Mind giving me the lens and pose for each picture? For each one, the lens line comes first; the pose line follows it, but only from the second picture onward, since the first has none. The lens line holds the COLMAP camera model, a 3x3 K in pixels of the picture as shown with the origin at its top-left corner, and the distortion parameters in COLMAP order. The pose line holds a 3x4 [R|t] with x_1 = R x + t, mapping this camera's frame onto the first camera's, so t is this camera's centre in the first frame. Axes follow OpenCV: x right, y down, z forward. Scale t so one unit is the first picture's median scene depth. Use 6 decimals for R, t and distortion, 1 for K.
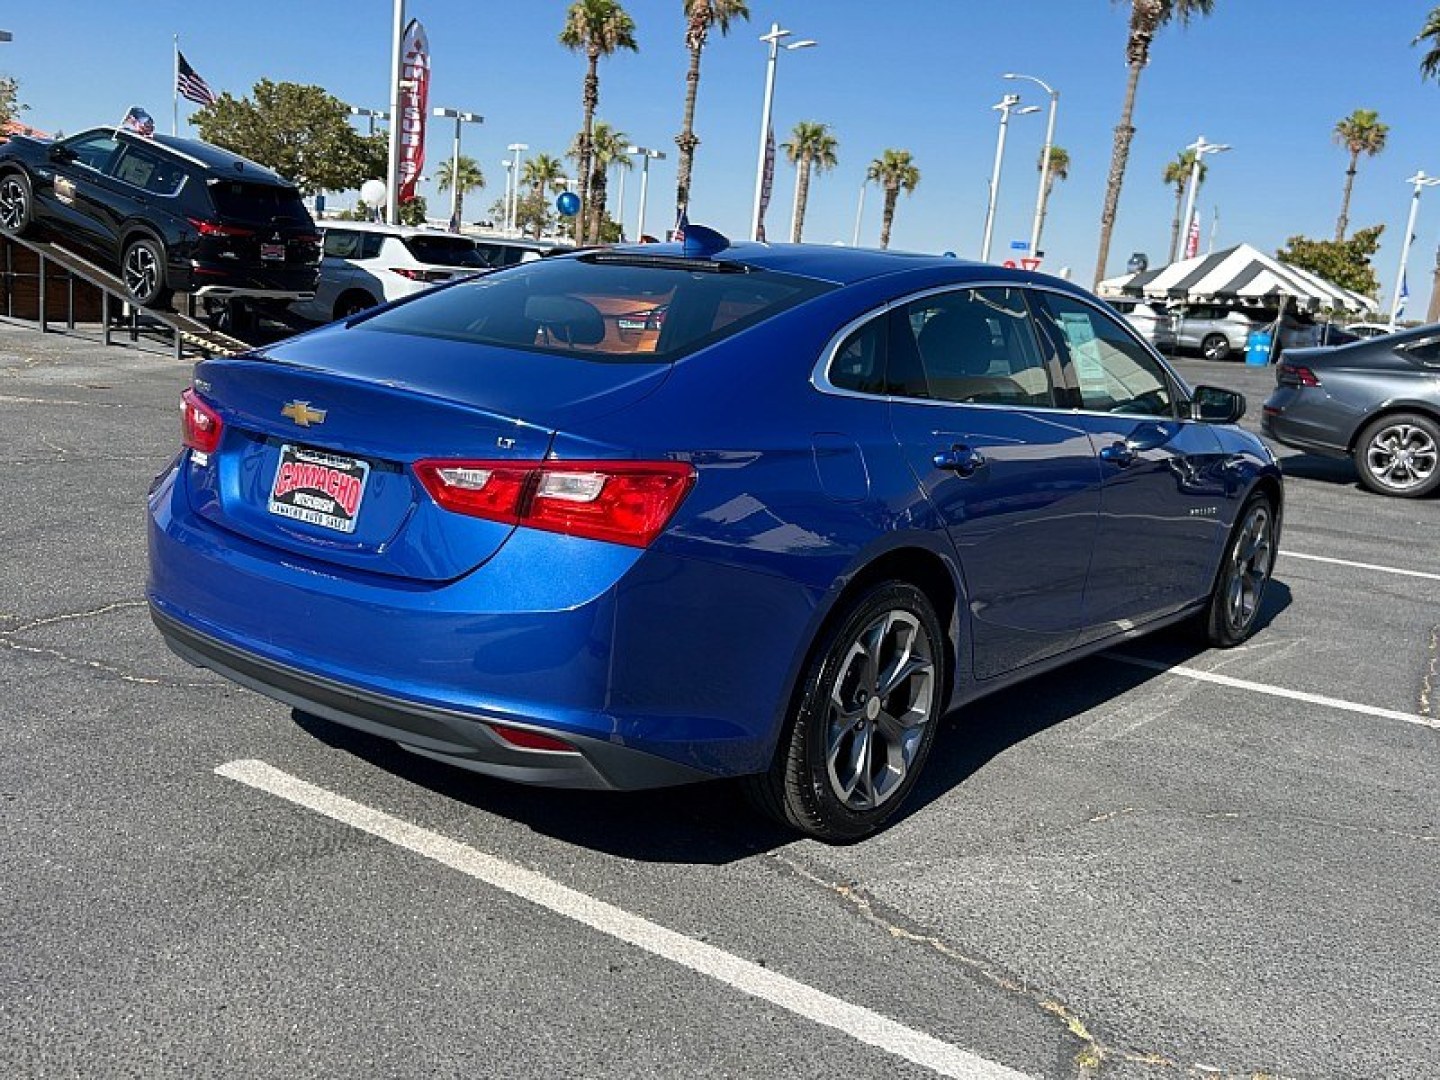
lens RADIAL K [[1356.7, 0, 730.0], [0, 1356.7, 533.4], [0, 0, 1]] dist [0.040103, -0.036043]
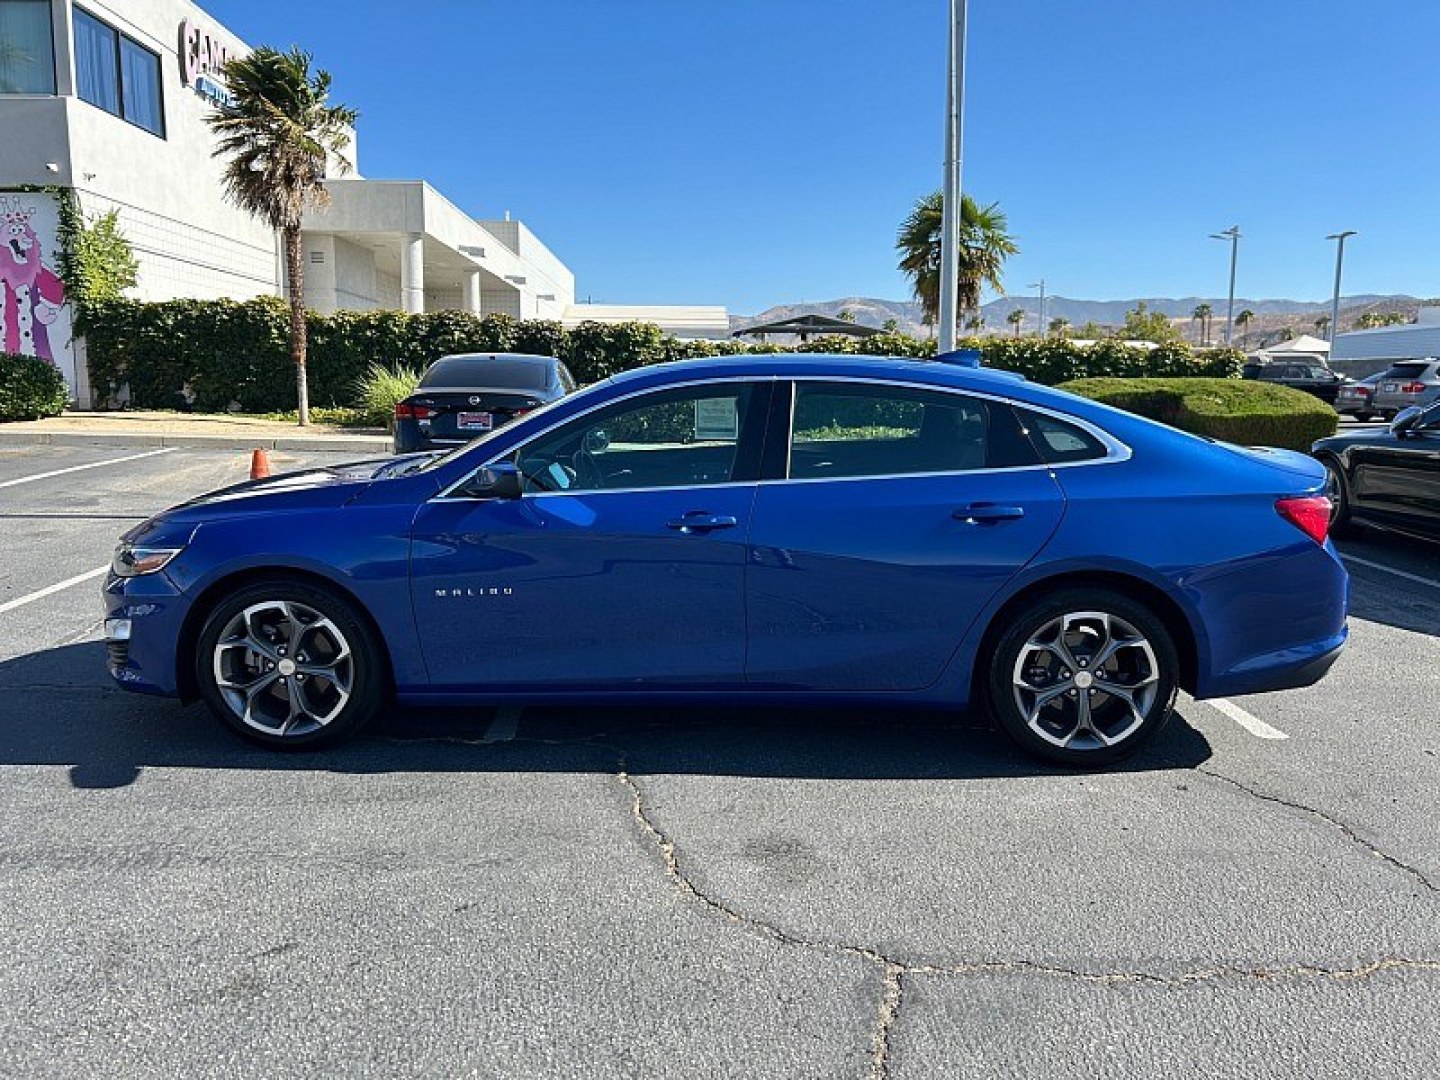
lens RADIAL K [[1073.5, 0, 726.3], [0, 1073.5, 537.5], [0, 0, 1]] dist [0.039168, -0.054682]
pose [[-0.587045, -0.207343, 0.782552, -0.075827], [0.094840, 0.942375, 0.320836, -0.040371], [-0.803980, 0.262562, -0.533552, 0.174730]]
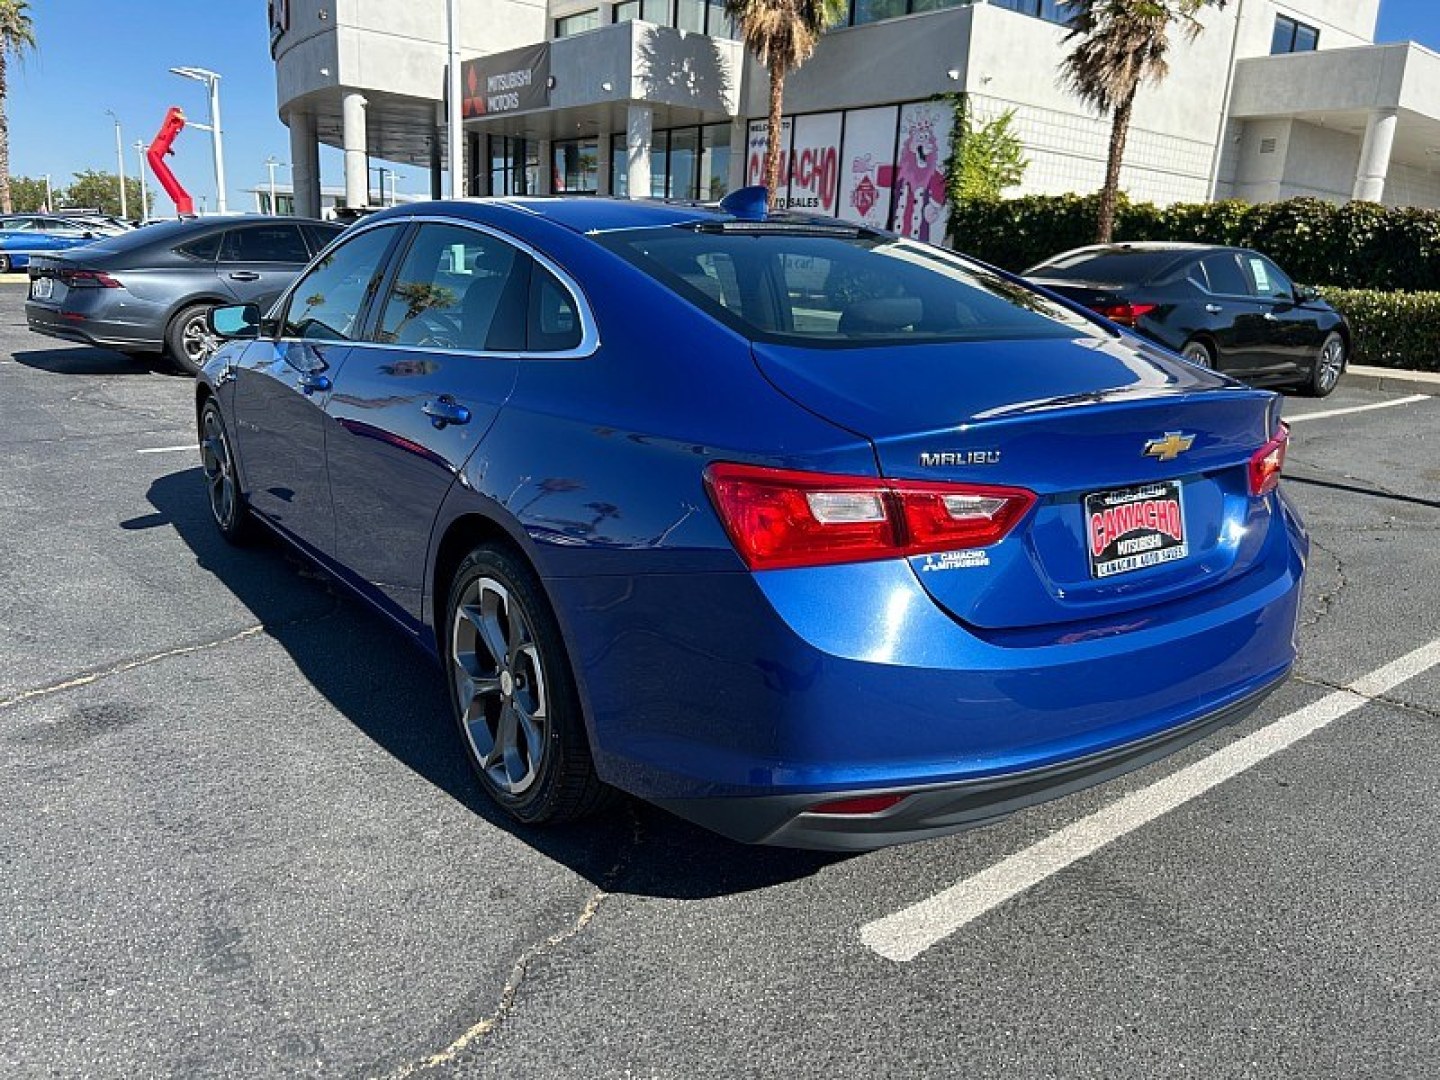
lens RADIAL K [[1094.9, 0, 720.0], [0, 1094.9, 540.0], [0, 0, 1]] dist [0.006310, 0.006992]
pose [[0.289716, -0.306784, 0.906614, -0.073787], [0.167262, 0.948890, 0.267640, -0.018736], [-0.942384, 0.074102, 0.326222, 0.073572]]
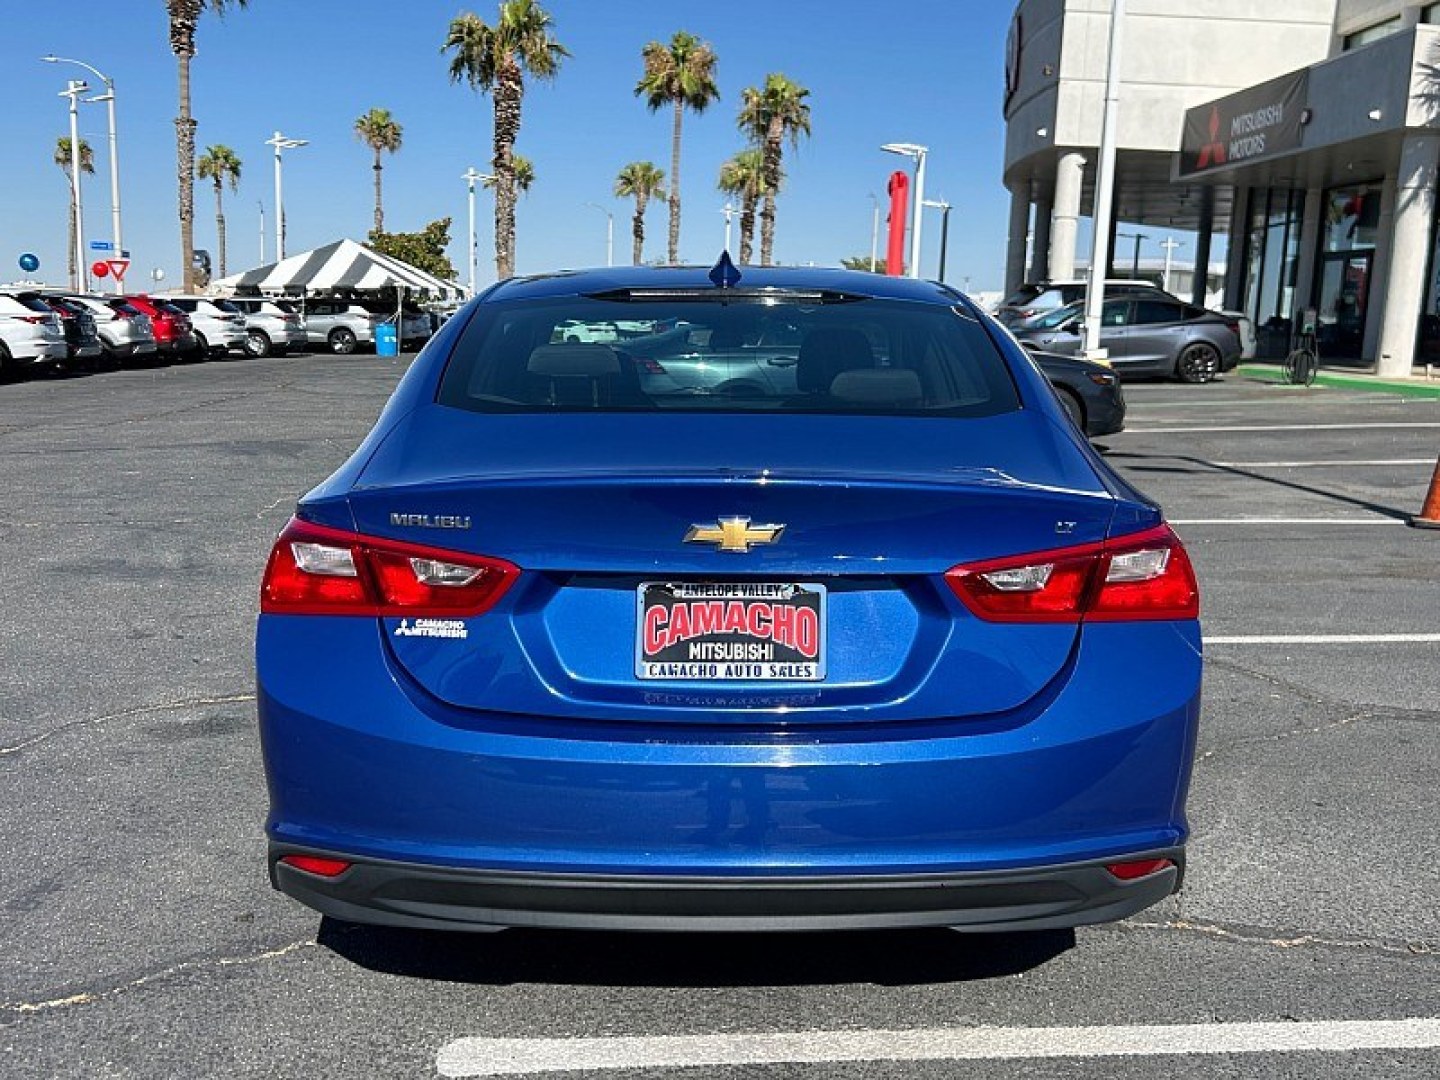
lens RADIAL K [[1356.7, 0, 730.0], [0, 1356.7, 533.4], [0, 0, 1]] dist [0.040103, -0.036043]
pose [[0.780353, -0.162948, 0.603736, -0.053090], [0.160267, 0.985322, 0.058787, -0.009274], [-0.604454, 0.050884, 0.795013, 0.029757]]
